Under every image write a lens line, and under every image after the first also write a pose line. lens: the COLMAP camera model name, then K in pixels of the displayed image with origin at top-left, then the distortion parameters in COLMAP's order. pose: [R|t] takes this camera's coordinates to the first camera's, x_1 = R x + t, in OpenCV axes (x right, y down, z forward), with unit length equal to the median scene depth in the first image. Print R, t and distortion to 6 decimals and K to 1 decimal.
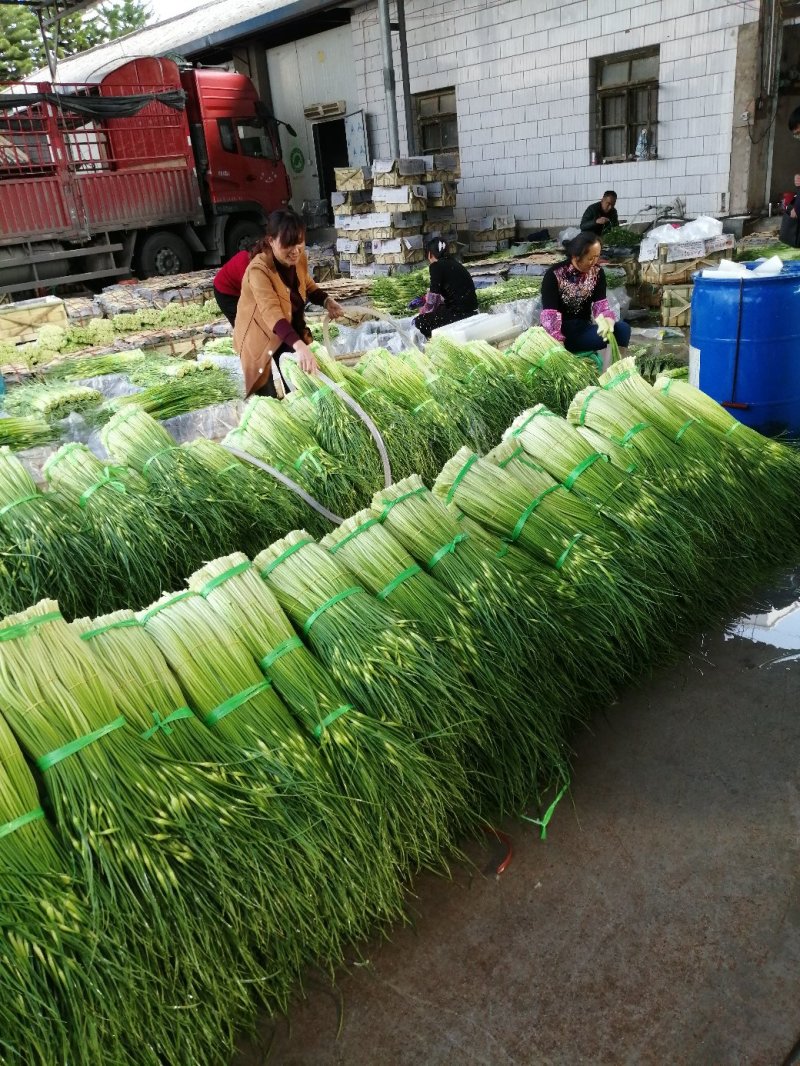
lens RADIAL K [[848.2, 0, 399.8], [0, 848.2, 537.3], [0, 0, 1]] dist [0.060618, -0.147461]
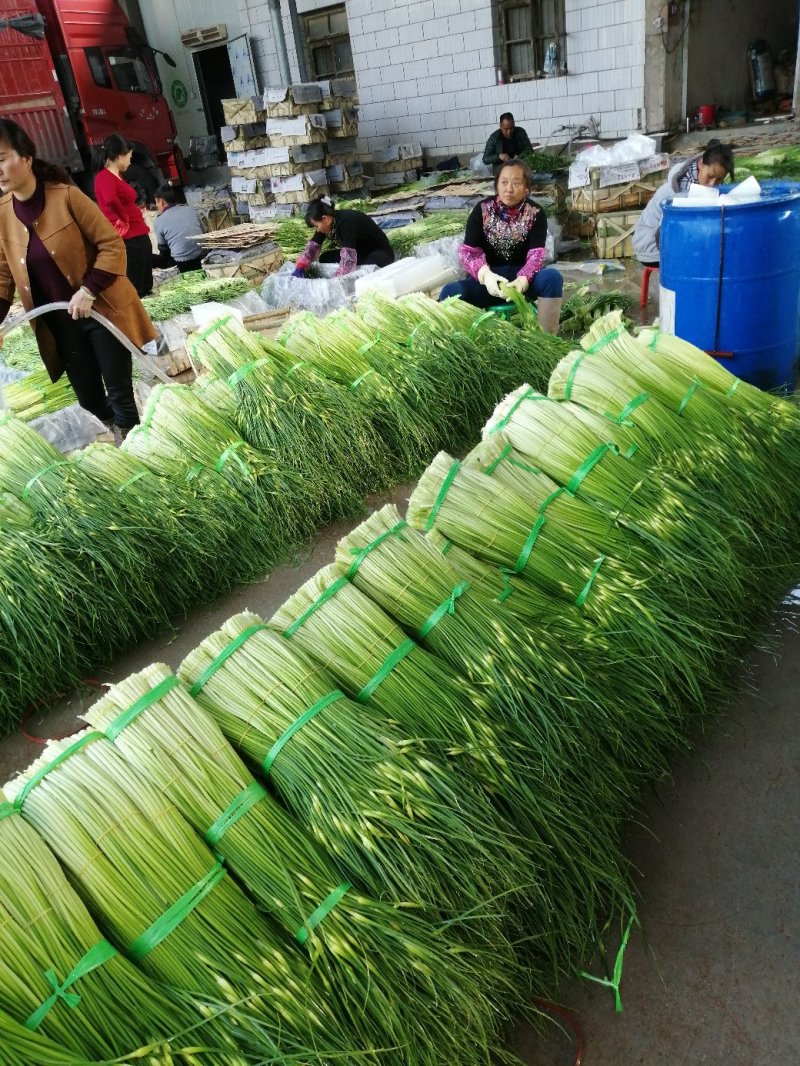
lens RADIAL K [[846.9, 0, 403.6], [0, 846.9, 536.8], [0, 0, 1]] dist [0.032005, -0.074935]
pose [[0.991965, -0.088176, 0.090717, -0.028620], [0.081642, 0.993957, 0.073383, -0.074718], [-0.096639, -0.065387, 0.993169, 0.195722]]
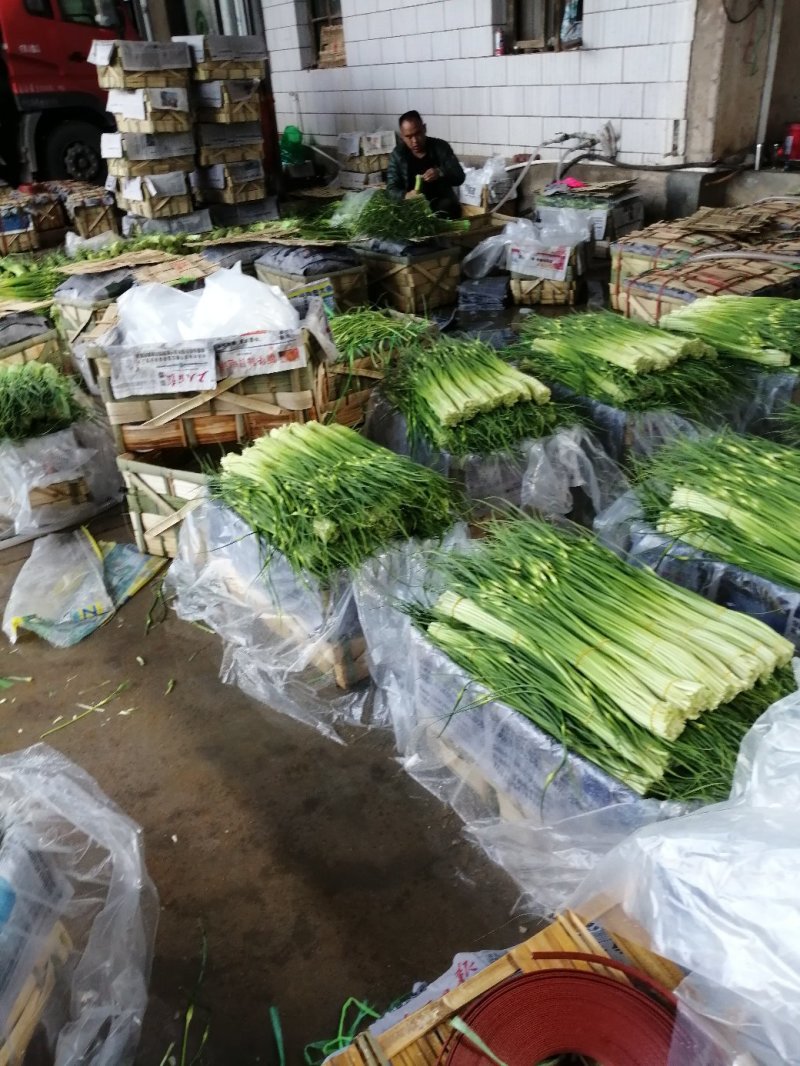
lens RADIAL K [[846.9, 0, 403.6], [0, 846.9, 536.8], [0, 0, 1]] dist [0.032005, -0.074935]
pose [[0.984975, 0.100685, -0.140308, 1.101155], [-0.080594, 0.986555, 0.142176, -0.727294], [0.152736, -0.128732, 0.979847, 1.455345]]
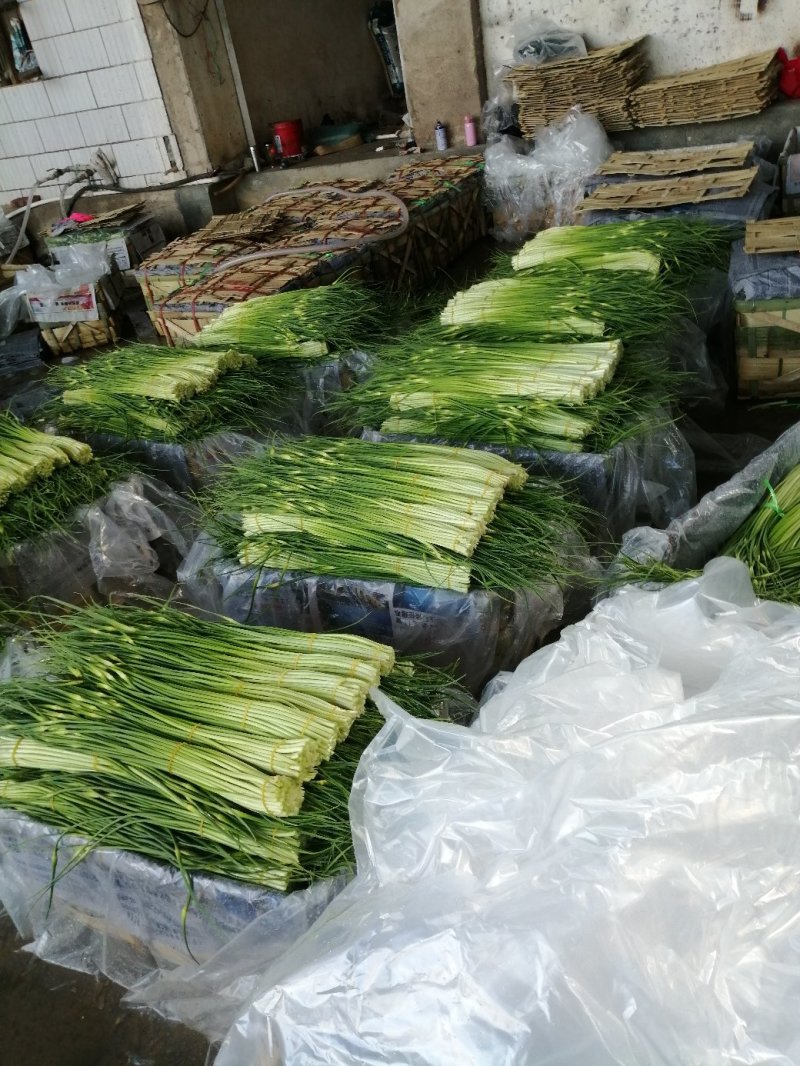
lens RADIAL K [[848.2, 0, 399.8], [0, 848.2, 537.3], [0, 0, 1]] dist [0.060618, -0.147461]
pose [[0.939033, -0.236301, 0.249759, 1.150981], [0.205297, 0.968046, 0.144017, -0.735132], [-0.275809, -0.083962, 0.957538, 1.511245]]
